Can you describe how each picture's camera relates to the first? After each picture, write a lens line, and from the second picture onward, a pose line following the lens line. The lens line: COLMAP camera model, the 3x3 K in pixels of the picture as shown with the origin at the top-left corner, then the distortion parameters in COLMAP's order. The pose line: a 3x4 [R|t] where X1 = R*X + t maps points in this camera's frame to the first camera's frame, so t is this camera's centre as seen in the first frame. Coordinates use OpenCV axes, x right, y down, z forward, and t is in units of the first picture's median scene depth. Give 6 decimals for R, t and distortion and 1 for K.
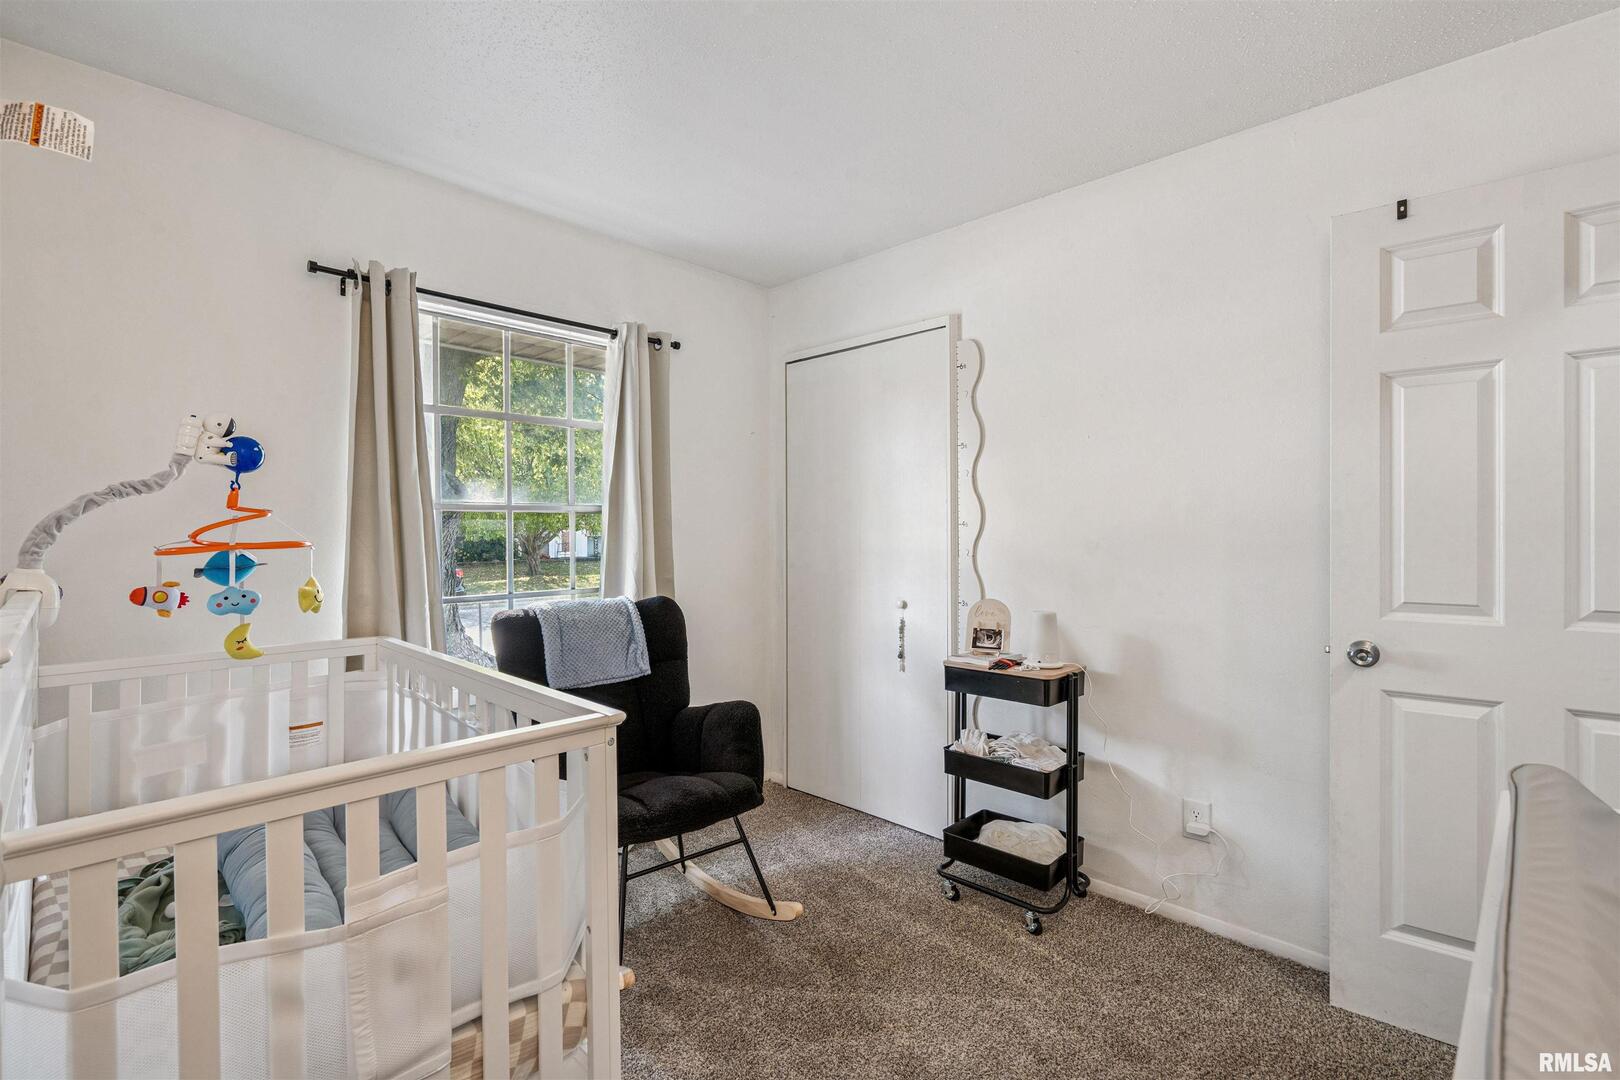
lens RADIAL K [[742.3, 0, 810.0], [0, 742.3, 540.0], [0, 0, 1]] dist [-0.021542, 0.000376]
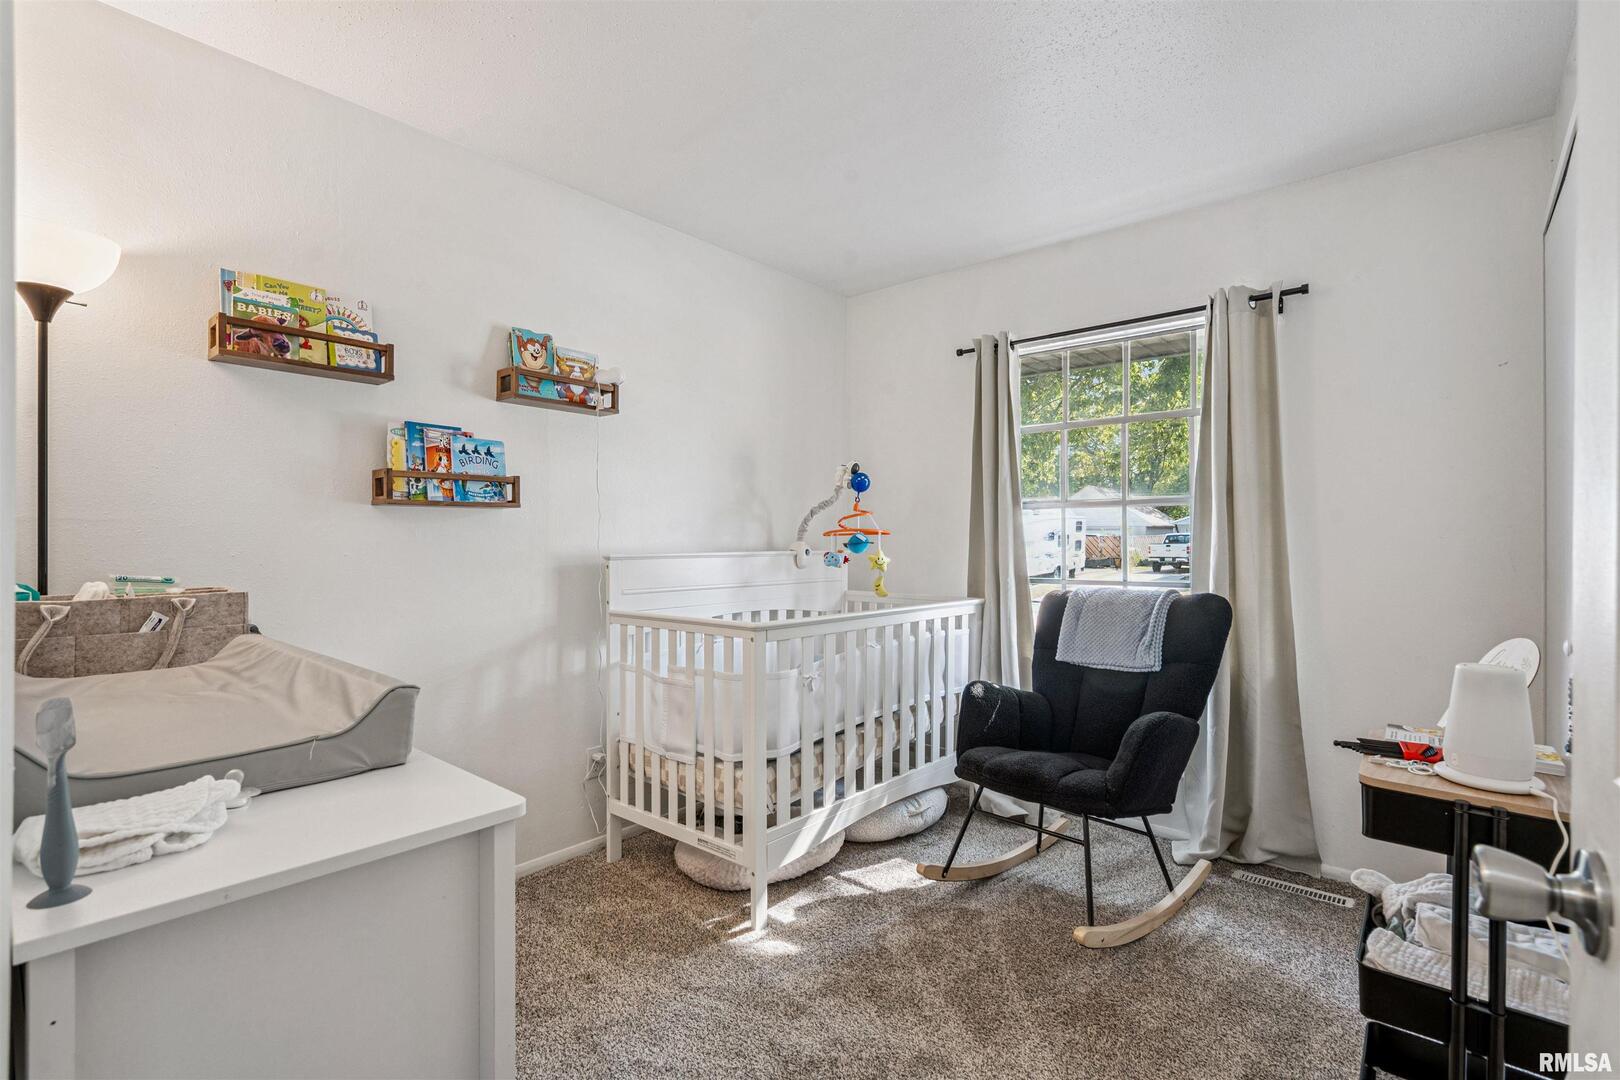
lens RADIAL K [[742.3, 0, 810.0], [0, 742.3, 540.0], [0, 0, 1]] dist [-0.021542, 0.000376]
pose [[0.053975, -0.003644, -0.998536, 1.005034], [-0.013030, 0.999906, -0.004353, 0.035977], [0.998457, 0.013246, 0.053923, 0.721596]]
